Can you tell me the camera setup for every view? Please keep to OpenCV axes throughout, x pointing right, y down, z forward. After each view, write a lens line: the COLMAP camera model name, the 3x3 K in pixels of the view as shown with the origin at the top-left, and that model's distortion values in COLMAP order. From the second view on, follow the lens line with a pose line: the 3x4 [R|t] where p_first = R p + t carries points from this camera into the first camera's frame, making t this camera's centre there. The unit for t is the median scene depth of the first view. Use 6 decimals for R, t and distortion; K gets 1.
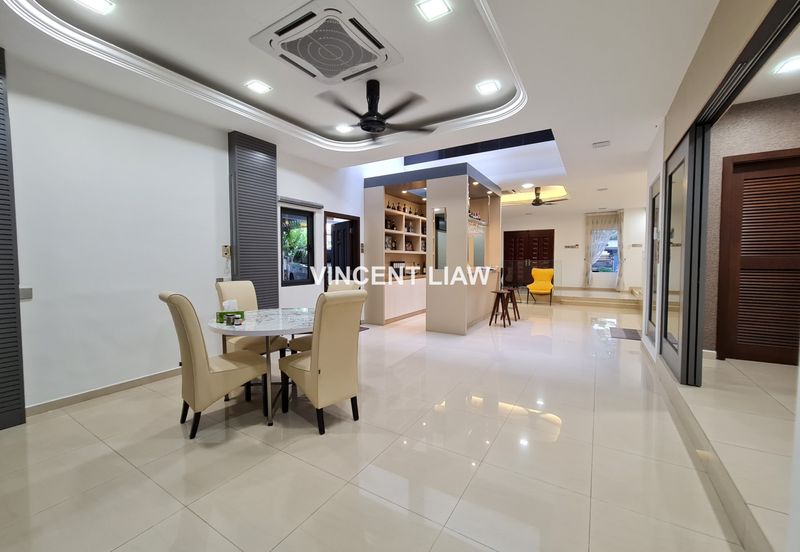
lens RADIAL K [[323.2, 0, 399.6], [0, 323.2, 278.7], [0, 0, 1]] dist [0.000168, 0.000086]
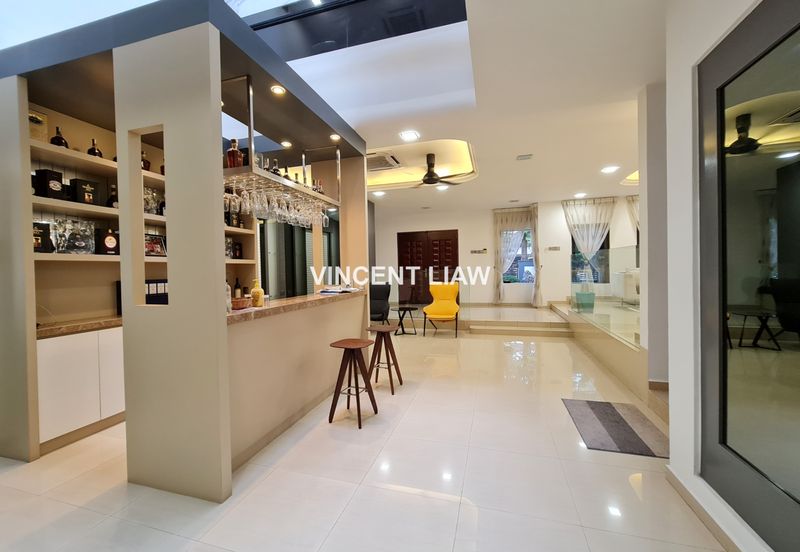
lens RADIAL K [[325.3, 0, 400.3], [0, 325.3, 273.1], [0, 0, 1]] dist [0.001163, 0.000653]
pose [[0.964420, -0.019802, 0.263632, 0.153782], [0.032147, 0.998575, -0.042597, -0.020741], [-0.262413, 0.049556, 0.963682, 0.321805]]
